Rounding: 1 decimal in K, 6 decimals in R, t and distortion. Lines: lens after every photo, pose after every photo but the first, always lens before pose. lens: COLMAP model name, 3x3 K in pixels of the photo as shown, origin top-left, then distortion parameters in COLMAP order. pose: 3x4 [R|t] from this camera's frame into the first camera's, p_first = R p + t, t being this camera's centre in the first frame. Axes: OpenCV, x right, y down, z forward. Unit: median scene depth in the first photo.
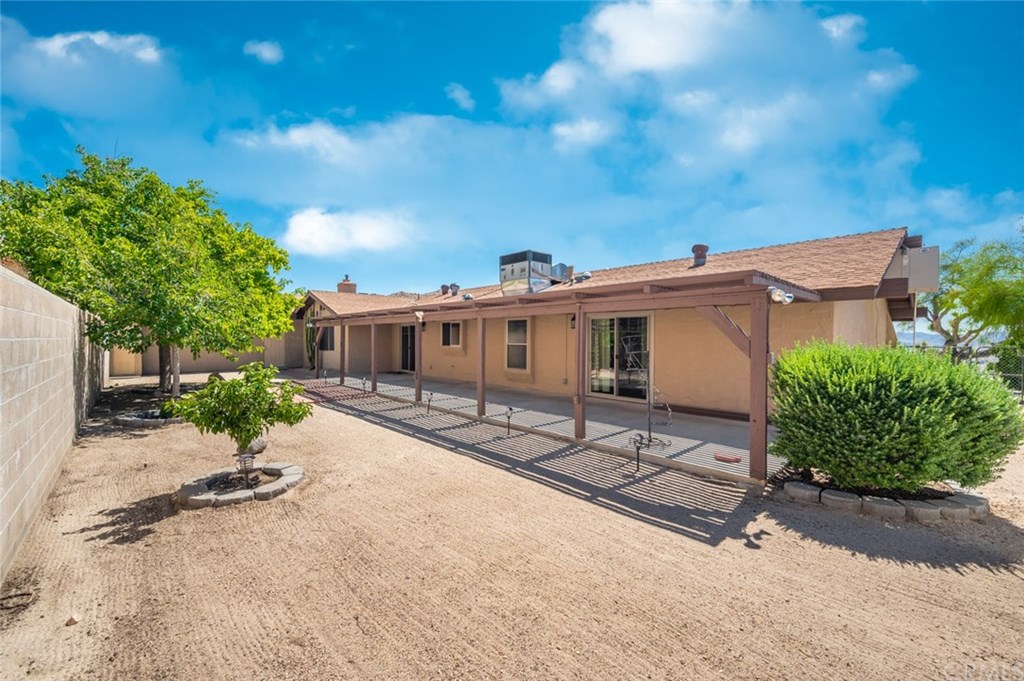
lens RADIAL K [[410.4, 0, 511.9], [0, 410.4, 341.0], [0, 0, 1]] dist [-0.000977, -0.000238]
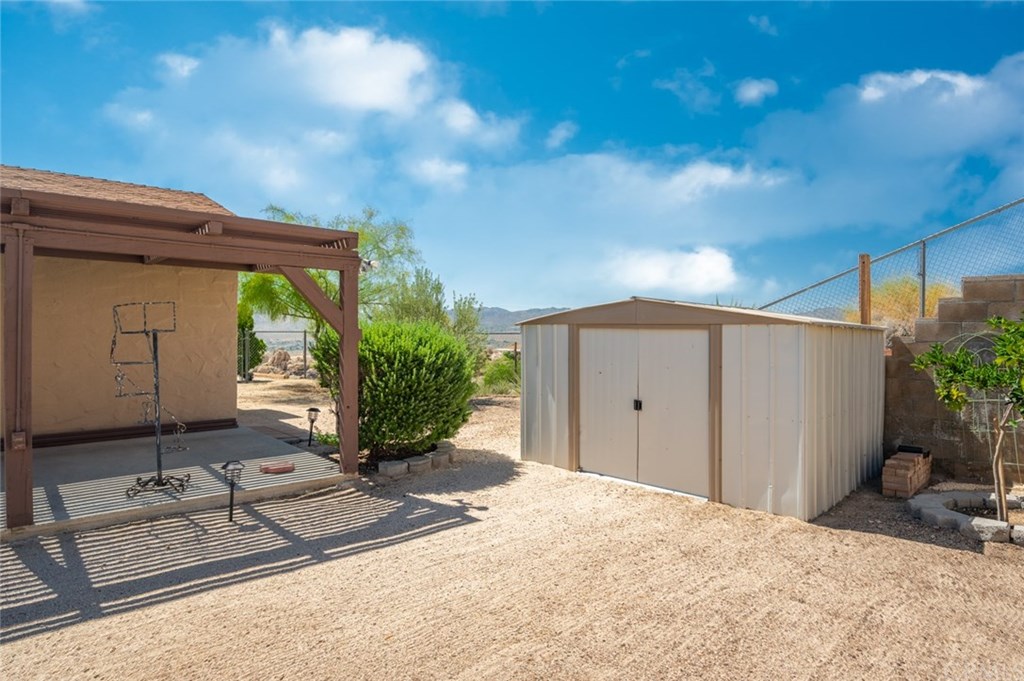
lens RADIAL K [[593.0, 0, 511.9], [0, 593.0, 336.8], [0, 0, 1]] dist [-0.000468, 0.000687]
pose [[0.020404, -0.013521, 0.999700, -0.648618], [-0.002553, 0.999905, 0.013576, 0.027555], [-0.999789, -0.002829, 0.020367, 0.628212]]
